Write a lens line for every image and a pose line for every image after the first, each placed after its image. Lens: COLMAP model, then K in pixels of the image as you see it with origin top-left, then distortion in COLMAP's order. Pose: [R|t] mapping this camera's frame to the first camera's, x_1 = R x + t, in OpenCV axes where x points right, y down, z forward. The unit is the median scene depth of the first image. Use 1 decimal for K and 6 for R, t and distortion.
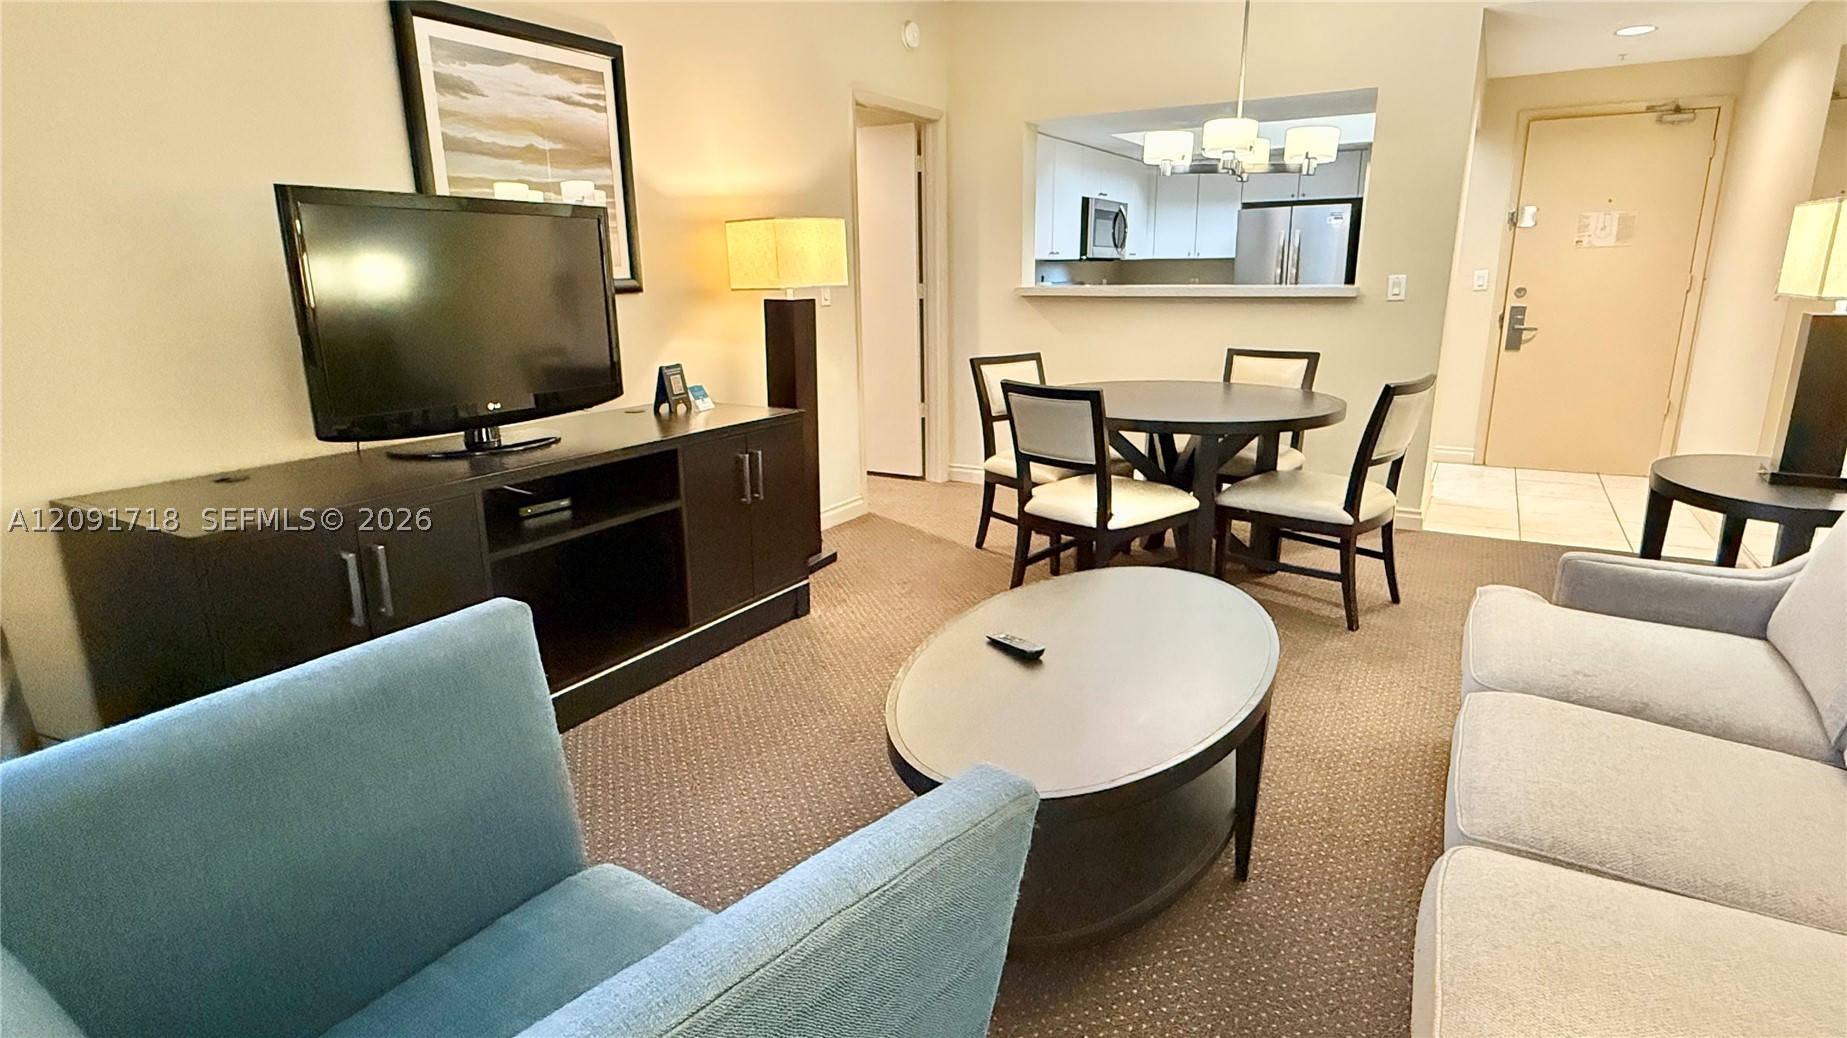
lens RADIAL K [[961.1, 0, 925.4], [0, 961.1, 518.8], [0, 0, 1]] dist [-0.003219, 0.002040]
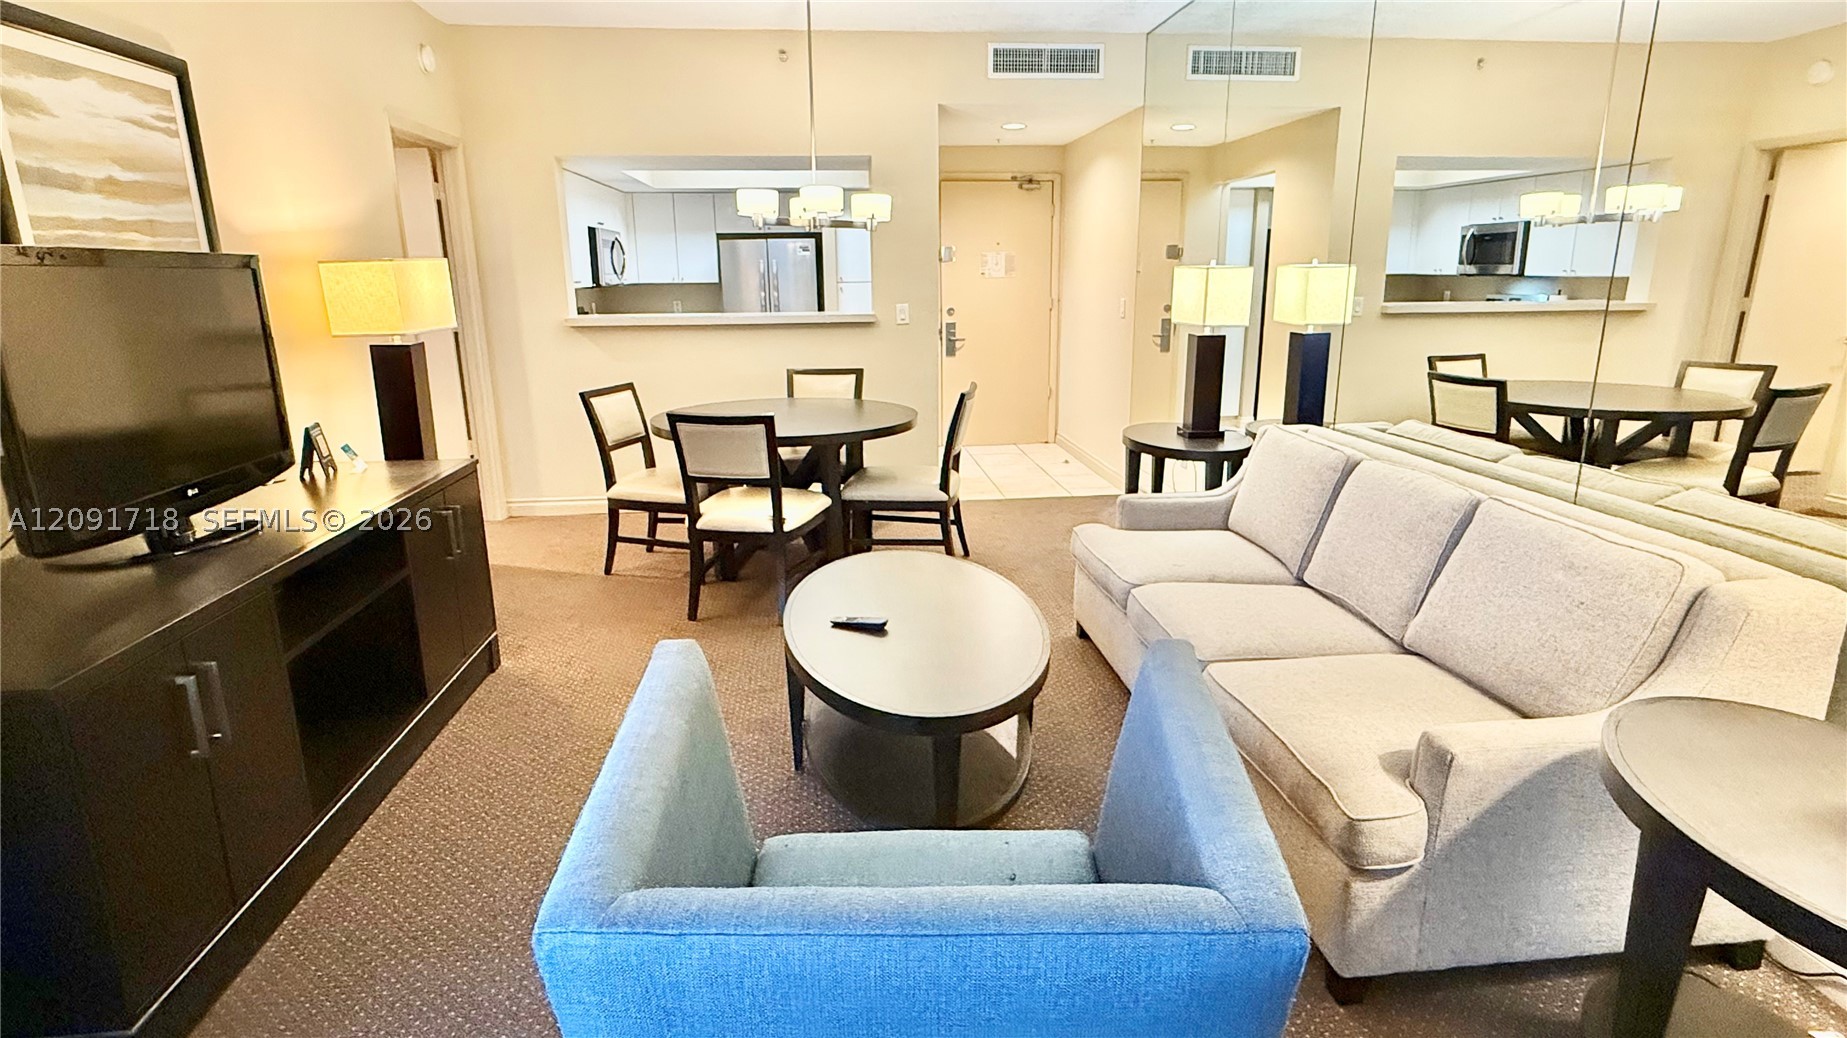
lens RADIAL K [[961.1, 0, 914.8], [0, 961.1, 519.3], [0, 0, 1]] dist [-0.003219, 0.002040]
pose [[0.811859, -0.143310, 0.565992, -0.319374], [0.147545, 0.988302, 0.038601, -0.024120], [-0.564903, 0.052171, 0.823506, -0.050766]]
